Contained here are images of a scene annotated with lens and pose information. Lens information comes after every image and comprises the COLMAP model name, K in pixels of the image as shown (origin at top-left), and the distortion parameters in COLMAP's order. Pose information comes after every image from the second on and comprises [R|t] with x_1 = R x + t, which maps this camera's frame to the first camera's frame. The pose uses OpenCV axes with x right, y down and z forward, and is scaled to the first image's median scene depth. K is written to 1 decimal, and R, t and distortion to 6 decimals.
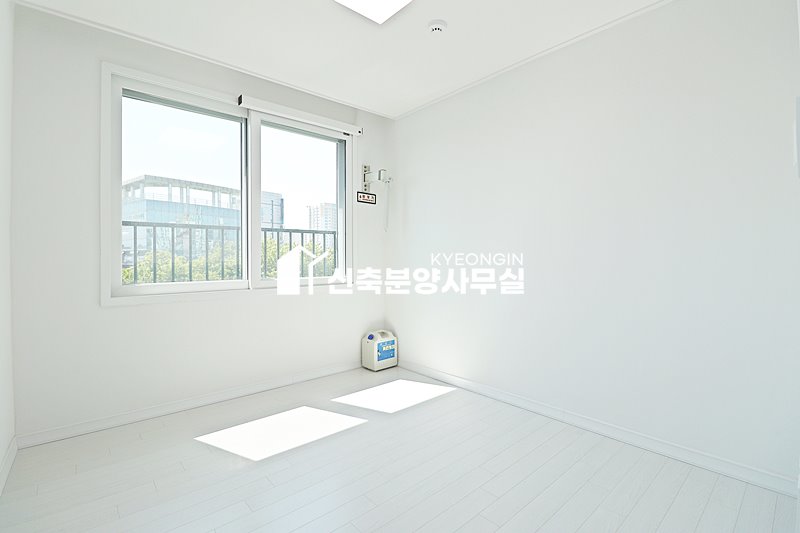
lens RADIAL K [[372.1, 0, 399.8], [0, 372.1, 260.2], [0, 0, 1]] dist [0.001928, -0.014621]
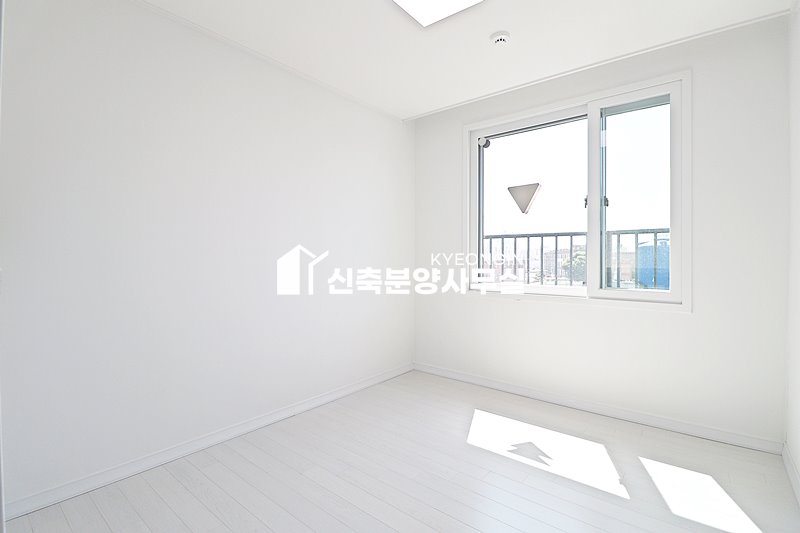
lens RADIAL K [[372.1, 0, 399.8], [0, 372.1, 260.2], [0, 0, 1]] dist [0.001928, -0.014621]
pose [[0.175285, 0.001693, -0.984516, 0.599954], [-0.022903, 0.999735, -0.002358, -0.006193], [0.984251, 0.022962, 0.175277, 0.508923]]
